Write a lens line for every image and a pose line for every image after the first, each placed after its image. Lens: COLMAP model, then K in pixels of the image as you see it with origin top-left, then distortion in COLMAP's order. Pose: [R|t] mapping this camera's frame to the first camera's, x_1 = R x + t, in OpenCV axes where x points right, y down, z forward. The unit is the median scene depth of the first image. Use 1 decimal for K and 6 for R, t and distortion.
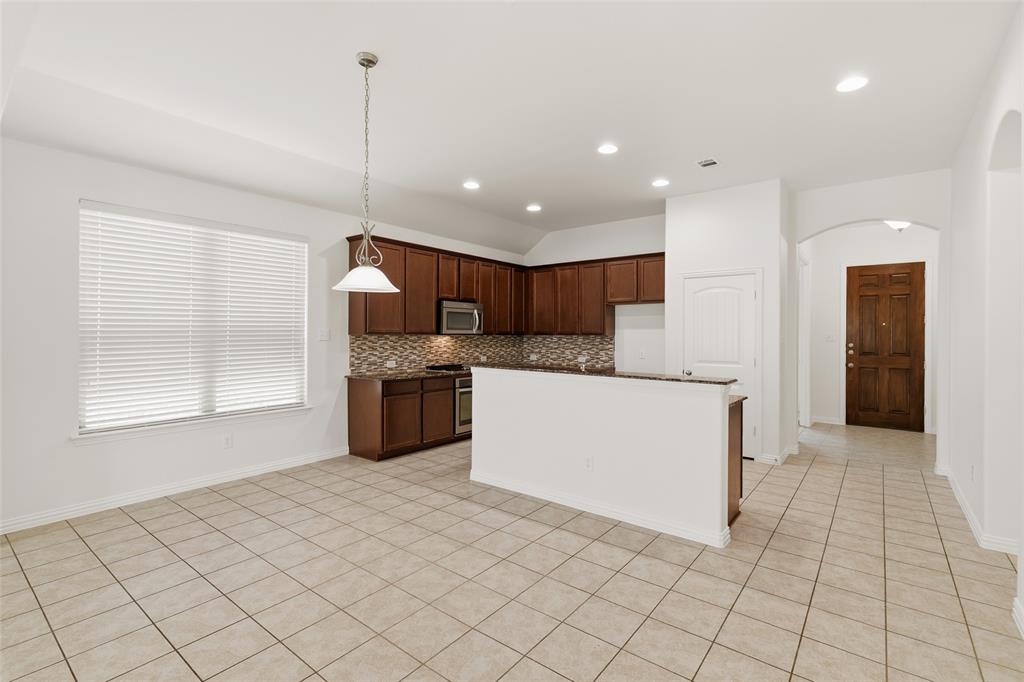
lens RADIAL K [[469.5, 0, 510.3], [0, 469.5, 332.6], [0, 0, 1]] dist [0.001940, -0.000197]
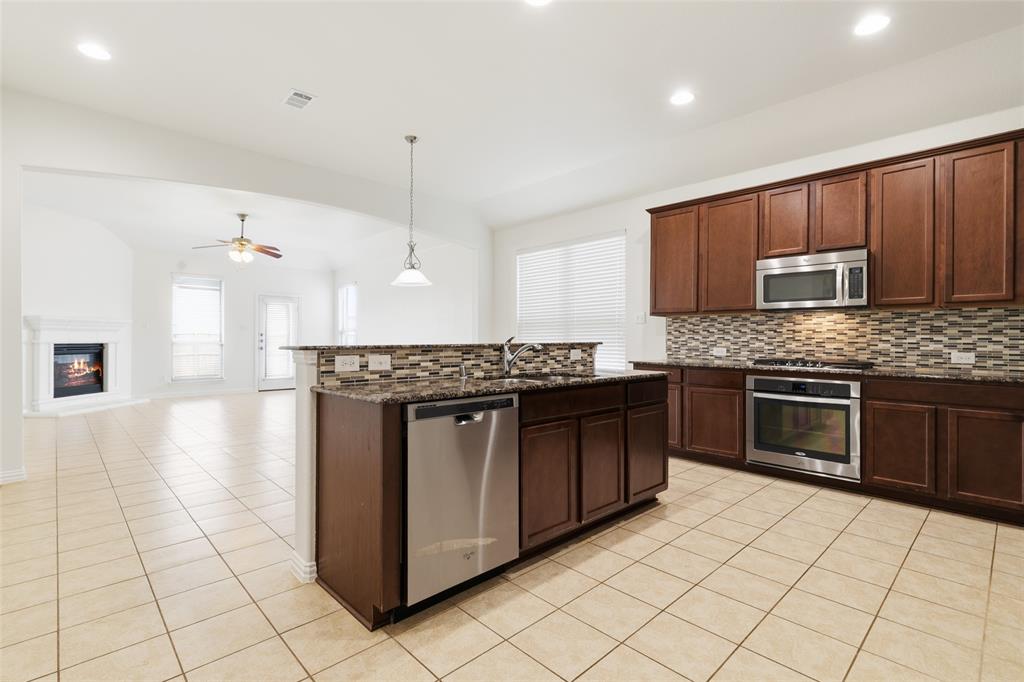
lens RADIAL K [[475.9, 0, 503.1], [0, 475.9, 338.2], [0, 0, 1]] dist [0.004032, 0.000366]
pose [[-0.148775, -0.004522, -0.988861, 0.602198], [-0.002167, 0.999989, -0.004247, 0.048058], [0.988869, 0.001511, -0.148783, 0.754250]]
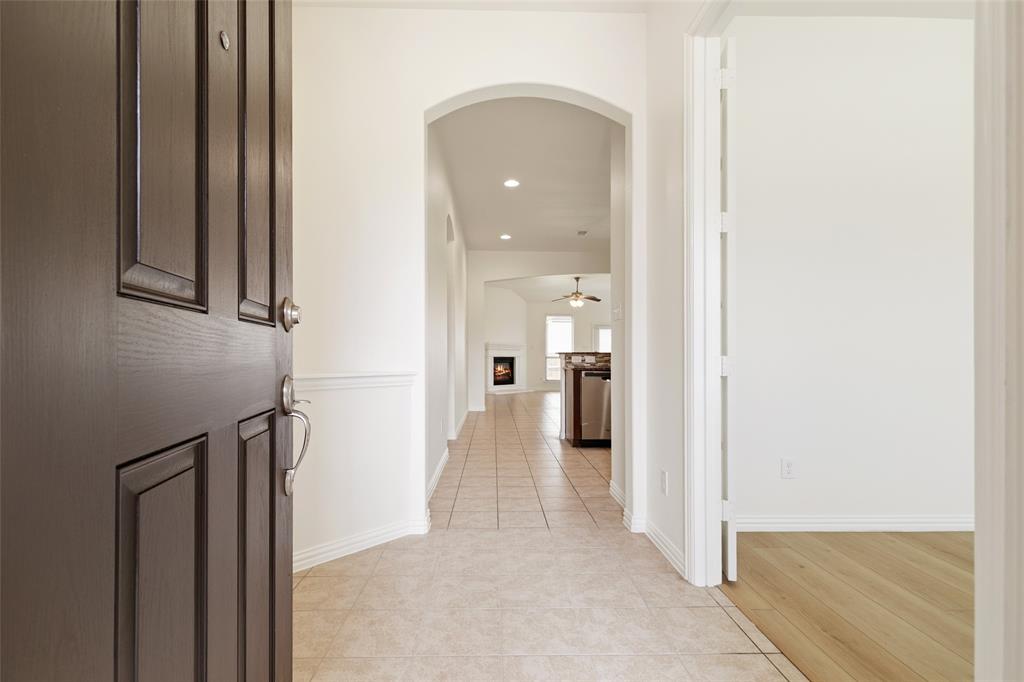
lens RADIAL K [[468.8, 0, 507.3], [0, 468.8, 348.2], [0, 0, 1]] dist [0.003610, 0.000059]
pose [[-0.766011, -0.015241, -0.642647, 0.994374], [-0.002151, 0.999774, -0.021147, 0.065600], [0.642824, -0.014816, -0.765871, 1.245742]]
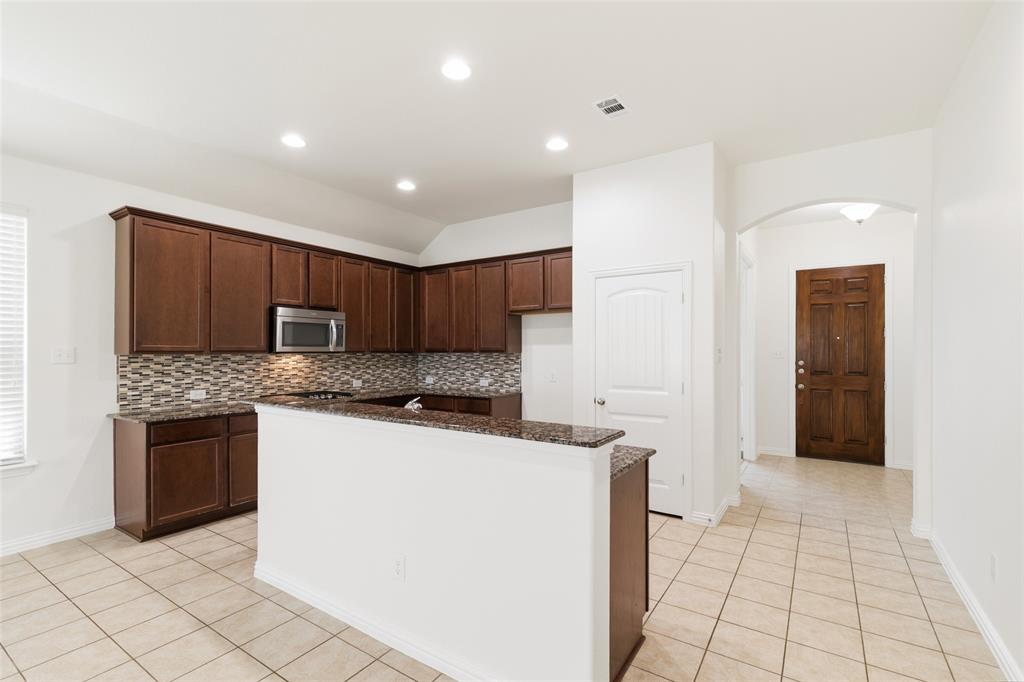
lens RADIAL K [[468.8, 0, 507.3], [0, 468.8, 348.2], [0, 0, 1]] dist [0.003610, 0.000059]
pose [[0.997050, -0.004348, 0.076632, 0.164232], [0.004480, 0.999989, -0.001545, -0.000921], [-0.076624, 0.001884, 0.997058, 0.245082]]
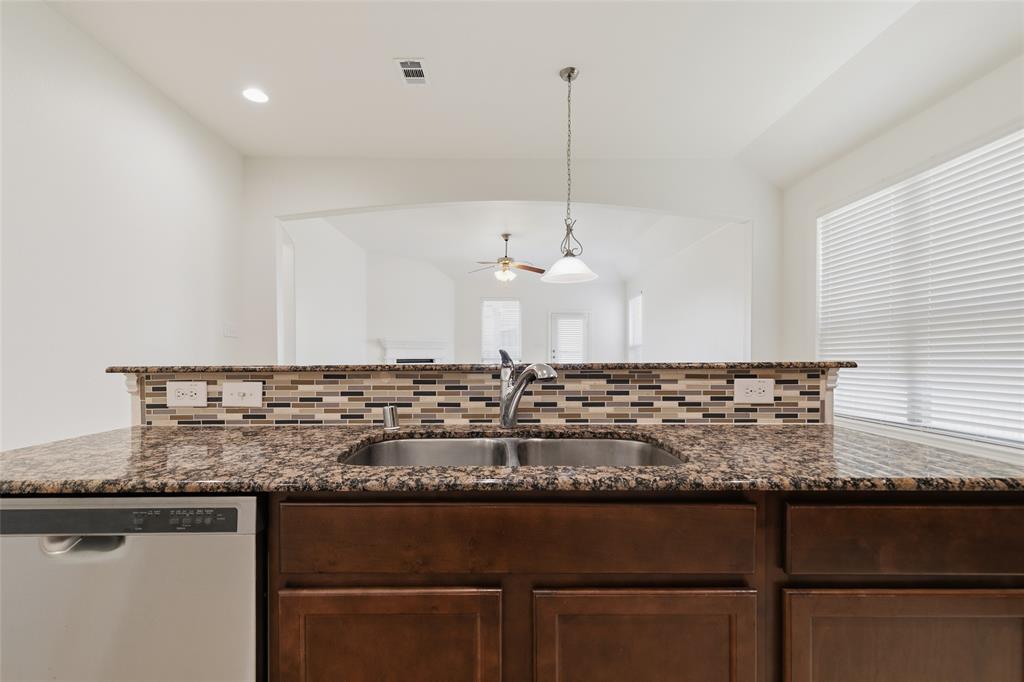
lens RADIAL K [[466.4, 0, 499.9], [0, 466.4, 353.8], [0, 0, 1]] dist [0.013608, -0.000003]
pose [[-0.781724, -0.003060, -0.623617, 0.256006], [-0.000318, 0.999990, -0.004508, 0.047313], [0.623625, -0.003325, -0.781717, 0.867564]]
